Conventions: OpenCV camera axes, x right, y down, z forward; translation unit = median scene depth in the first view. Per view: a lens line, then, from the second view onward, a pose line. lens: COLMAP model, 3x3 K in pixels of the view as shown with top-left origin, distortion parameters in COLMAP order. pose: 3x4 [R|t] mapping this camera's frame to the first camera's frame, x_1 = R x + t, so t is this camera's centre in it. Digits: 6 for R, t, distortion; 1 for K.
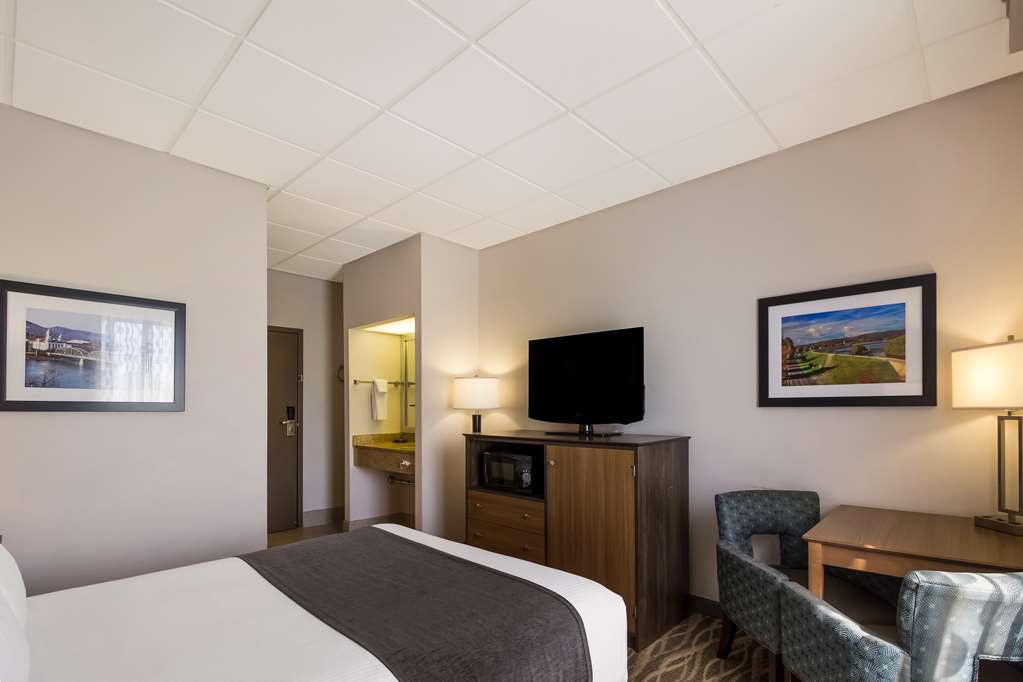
lens RADIAL K [[489.4, 0, 505.7], [0, 489.4, 417.5], [0, 0, 1]] dist [0.000062, -0.008020]
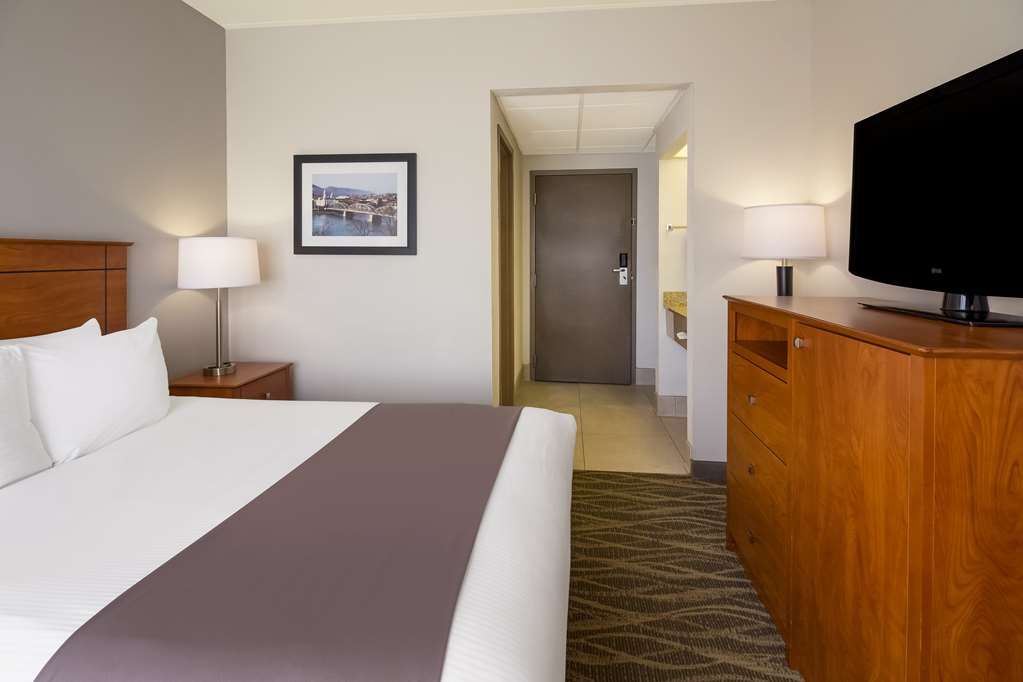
lens RADIAL K [[489.4, 0, 506.7], [0, 489.4, 263.3], [0, 0, 1]] dist [0.000062, -0.008020]
pose [[0.621204, 0.018479, -0.783431, 0.247666], [-0.022492, 0.999731, 0.005747, -0.006030], [0.783326, 0.014051, 0.621452, 0.425150]]
